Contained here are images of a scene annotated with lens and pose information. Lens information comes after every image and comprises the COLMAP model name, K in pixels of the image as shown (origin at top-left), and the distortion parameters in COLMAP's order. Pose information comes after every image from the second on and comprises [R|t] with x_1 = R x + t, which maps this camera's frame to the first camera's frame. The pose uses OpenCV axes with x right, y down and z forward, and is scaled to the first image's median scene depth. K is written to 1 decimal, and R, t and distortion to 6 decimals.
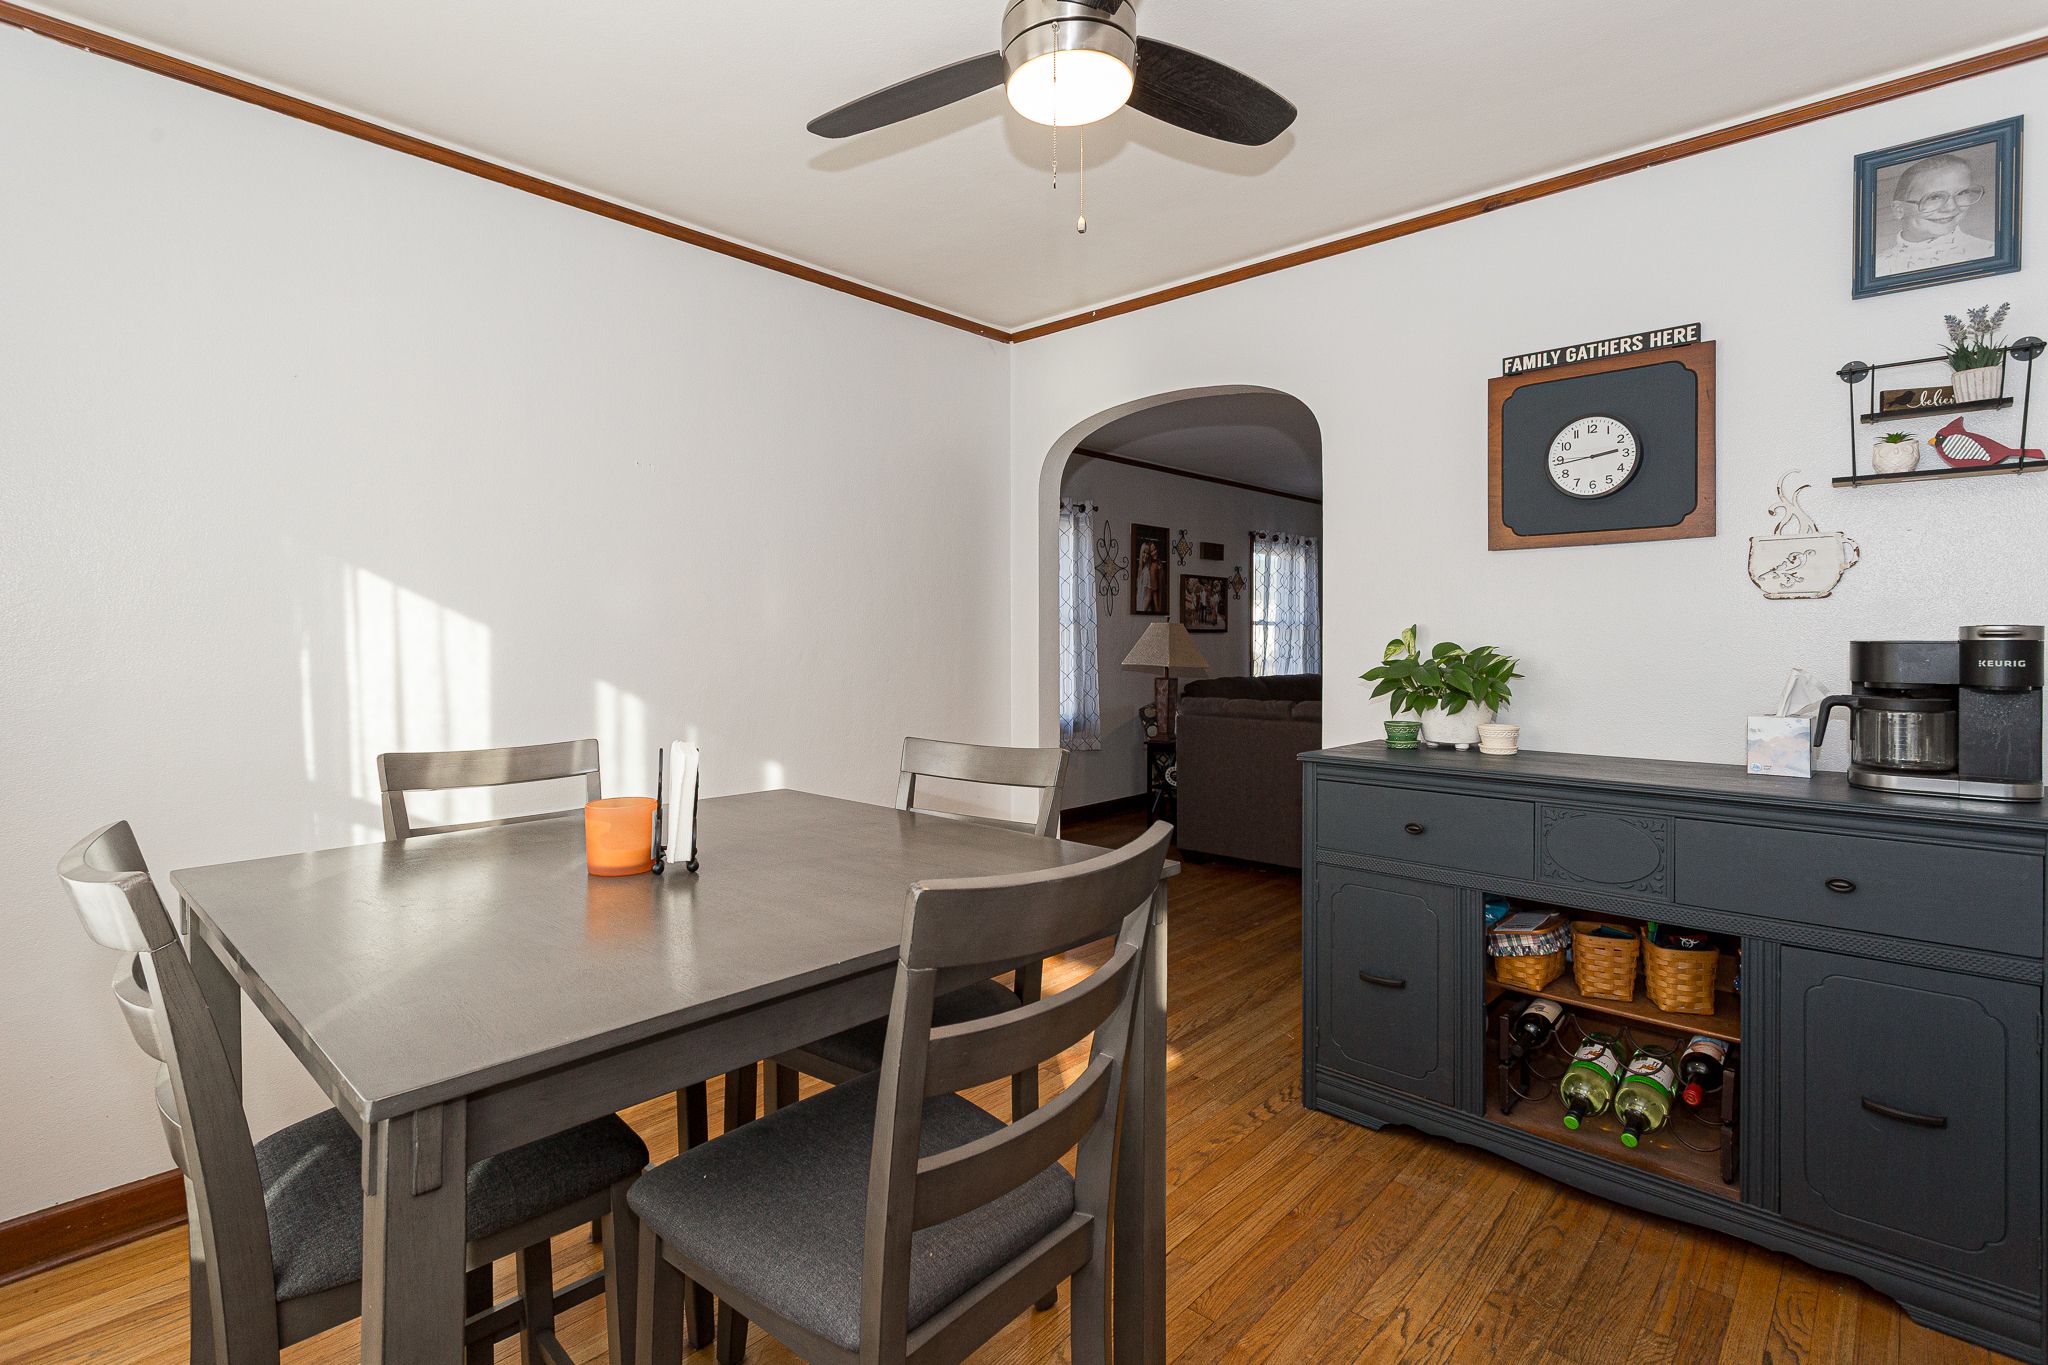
lens RADIAL K [[974.6, 0, 998.5], [0, 974.6, 644.6], [0, 0, 1]] dist [0.001972, 0.000721]
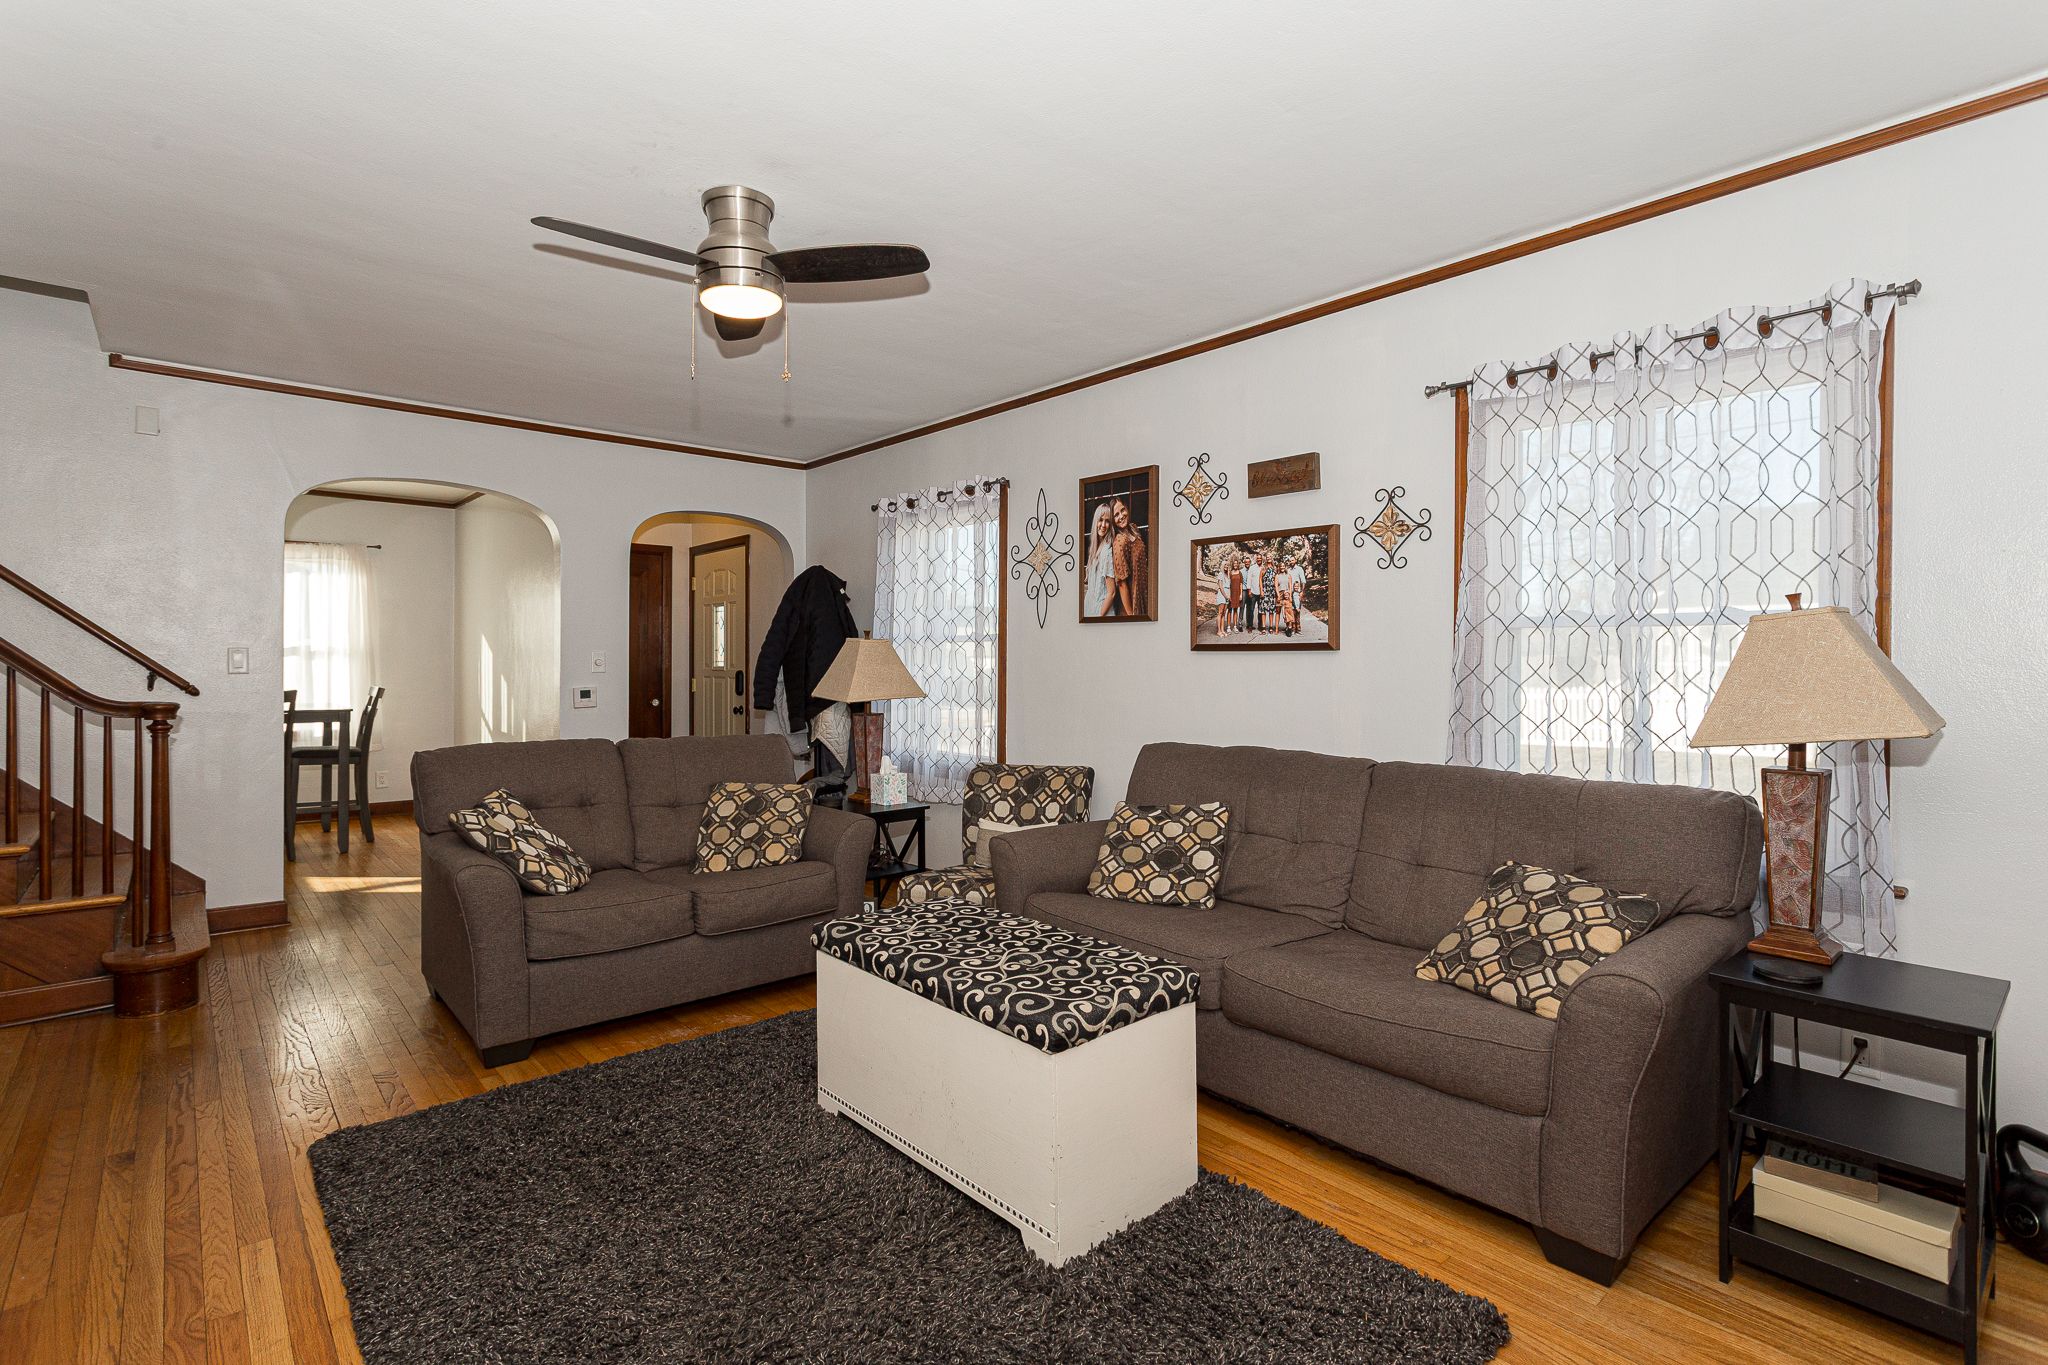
lens RADIAL K [[974.6, 0, 998.5], [0, 974.6, 644.6], [0, 0, 1]] dist [0.001972, 0.000721]
pose [[-0.109771, -0.016263, -0.993824, 0.721432], [-0.016227, 0.999762, -0.014568, -0.006340], [0.993824, 0.014527, -0.110009, 0.950589]]
